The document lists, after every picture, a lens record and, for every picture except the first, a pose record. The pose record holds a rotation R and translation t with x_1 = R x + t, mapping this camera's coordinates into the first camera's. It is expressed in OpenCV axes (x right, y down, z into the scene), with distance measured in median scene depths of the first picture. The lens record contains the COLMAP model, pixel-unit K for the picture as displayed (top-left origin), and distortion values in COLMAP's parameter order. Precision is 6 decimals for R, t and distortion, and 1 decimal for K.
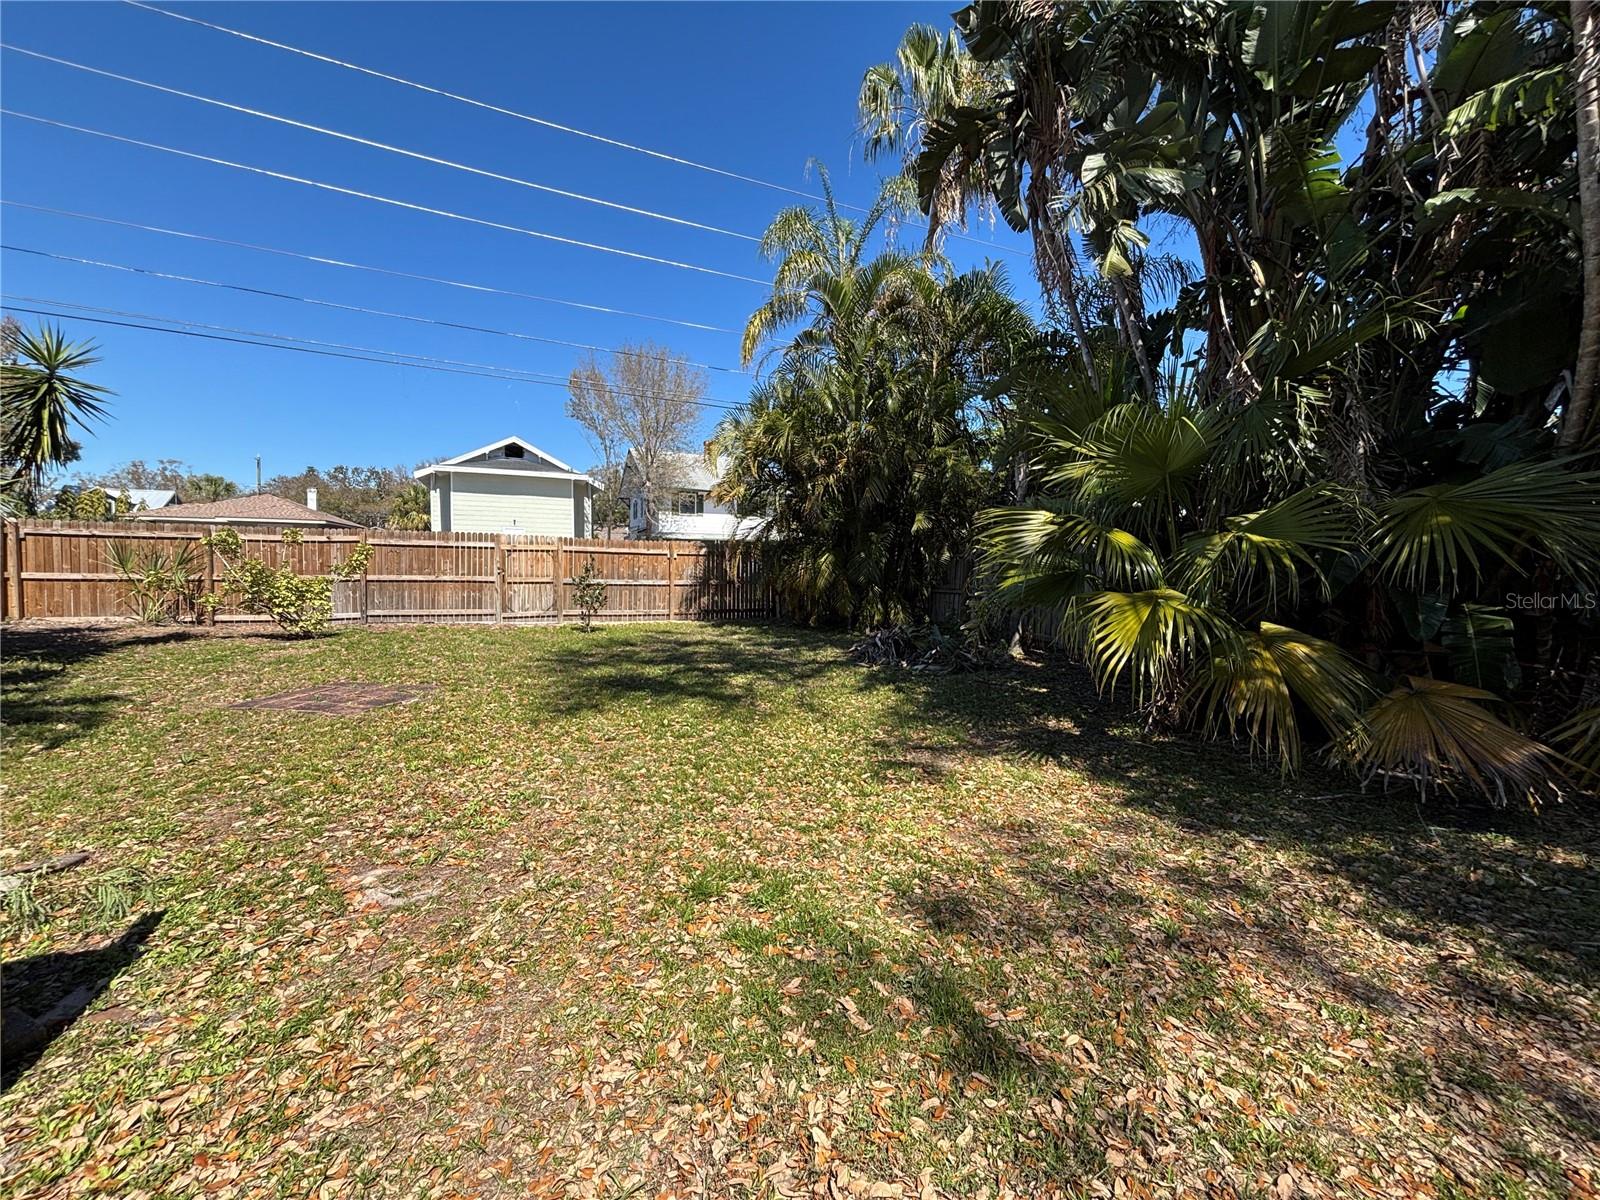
lens RADIAL K [[646.1, 0, 795.2], [0, 646.1, 598.5], [0, 0, 1]] dist [-0.000592, -0.000038]
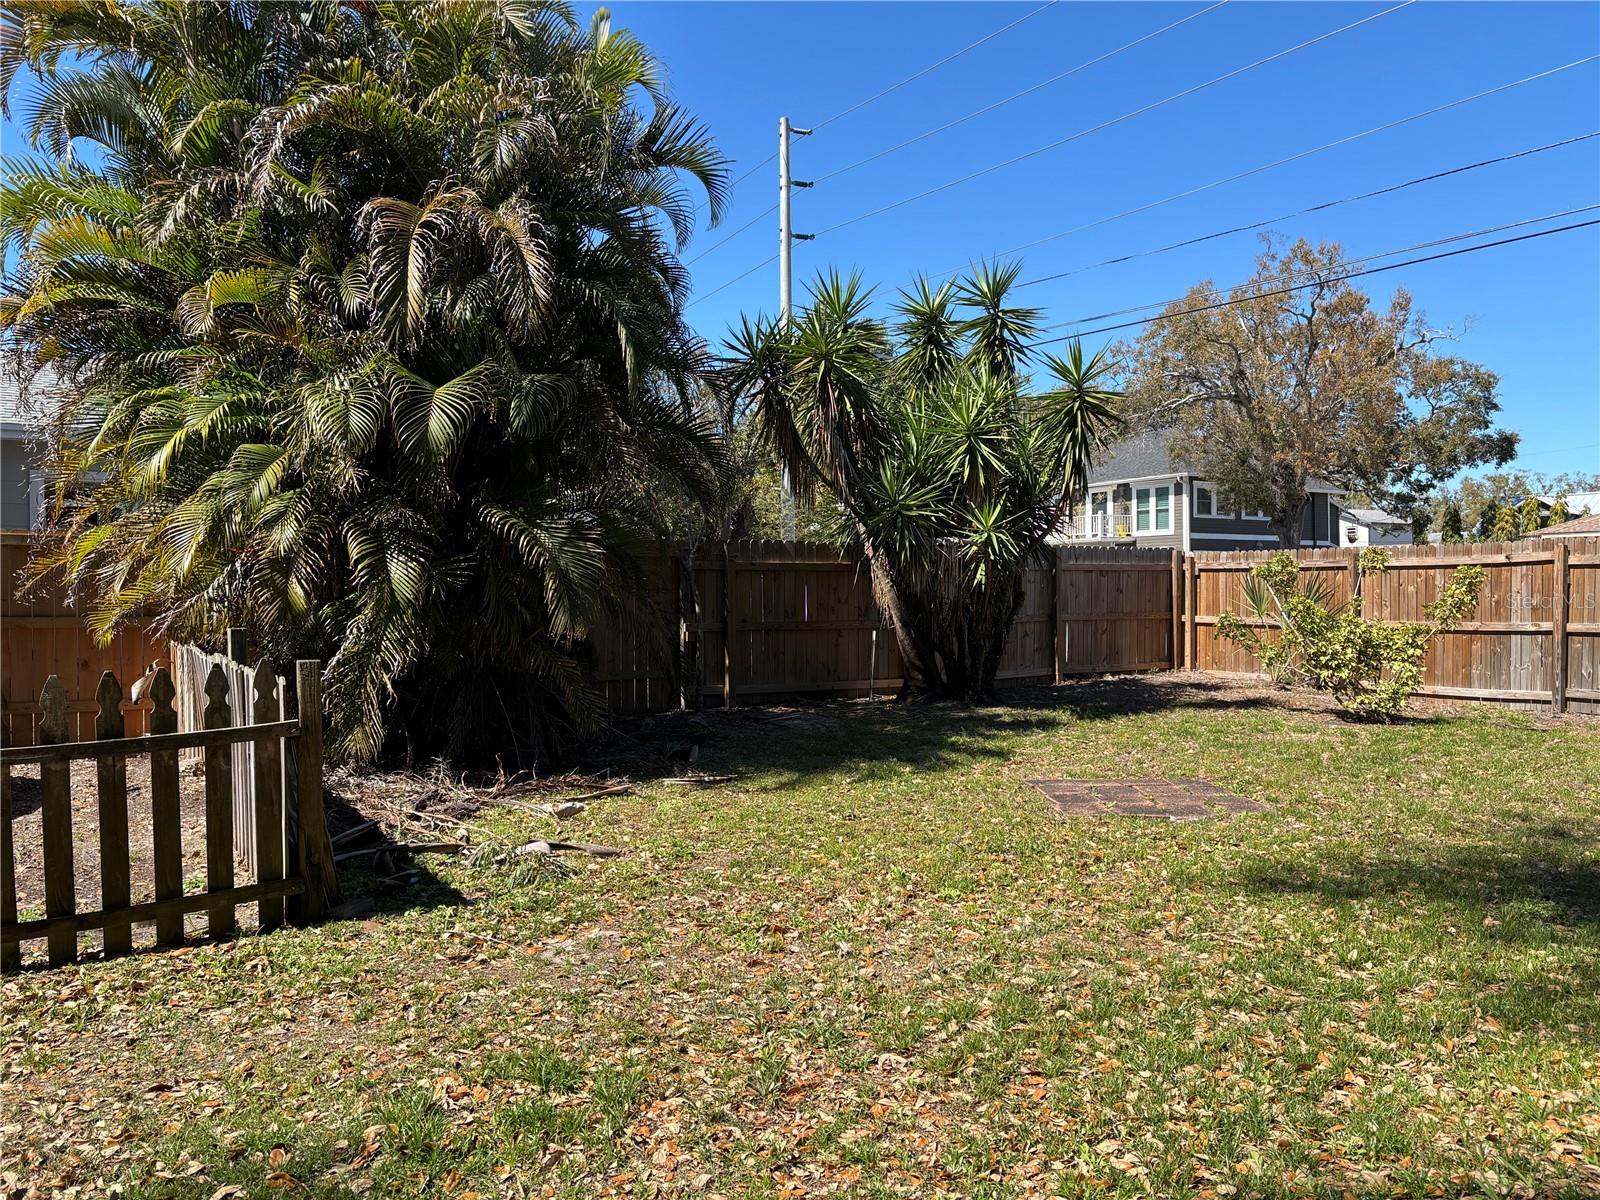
lens RADIAL K [[1203.8, 0, 800.0], [0, 1203.8, 600.0], [0, 0, 1]] dist [0.061663, -0.059905]
pose [[0.150446, -0.012514, -0.988539, 0.294715], [-0.046947, 0.998701, -0.019788, -0.006246], [0.987503, 0.049386, 0.149663, 0.268010]]
